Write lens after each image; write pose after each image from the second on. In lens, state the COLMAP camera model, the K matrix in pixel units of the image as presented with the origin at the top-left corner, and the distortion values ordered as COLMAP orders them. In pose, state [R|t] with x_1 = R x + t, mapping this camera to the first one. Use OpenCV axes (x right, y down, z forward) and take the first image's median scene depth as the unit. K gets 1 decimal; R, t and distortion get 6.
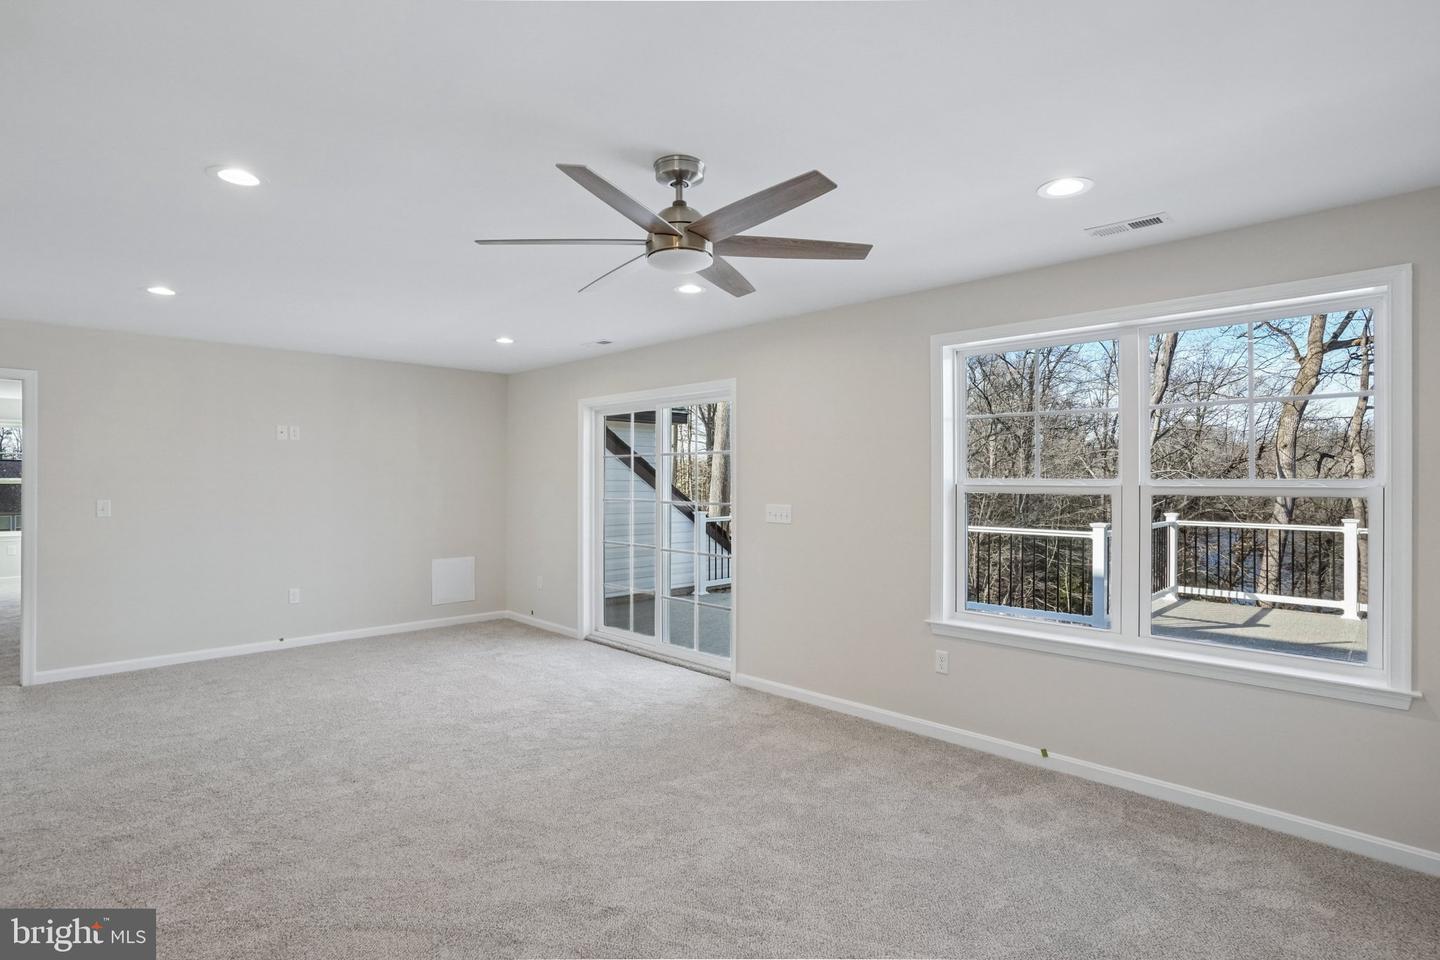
lens RADIAL K [[697.7, 0, 721.4], [0, 697.7, 481.2], [0, 0, 1]] dist [-0.001003, -0.001539]
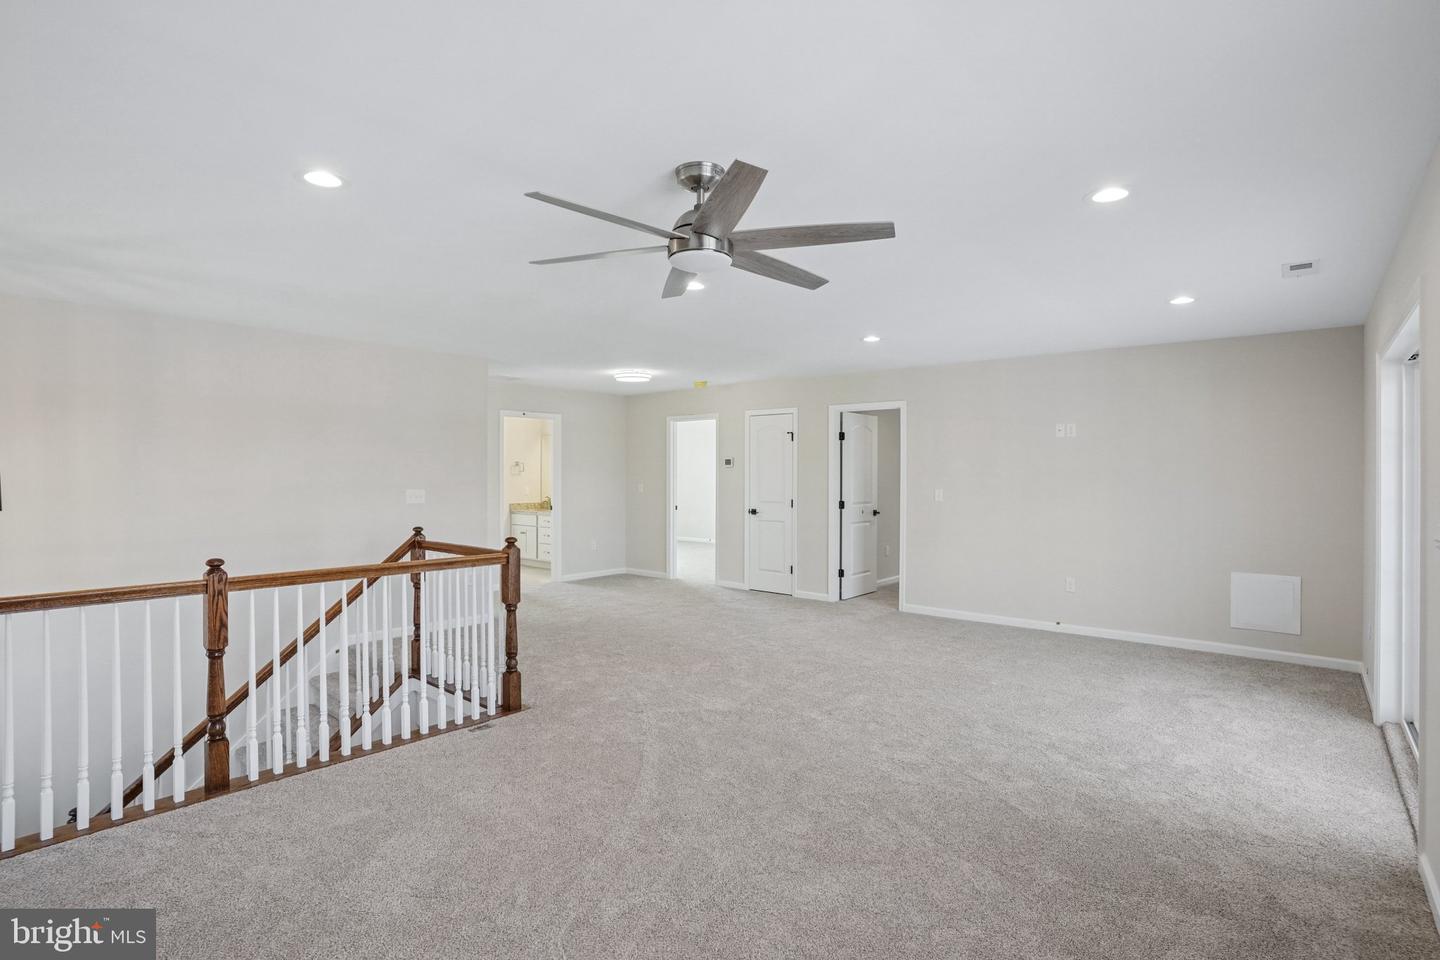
lens RADIAL K [[697.7, 0, 719.0], [0, 697.7, 471.5], [0, 0, 1]] dist [-0.001003, -0.001539]
pose [[0.133168, -0.006124, -0.991075, 0.439106], [-0.003112, 0.999973, -0.006597, 0.002048], [0.991089, 0.003963, 0.133145, 0.399534]]
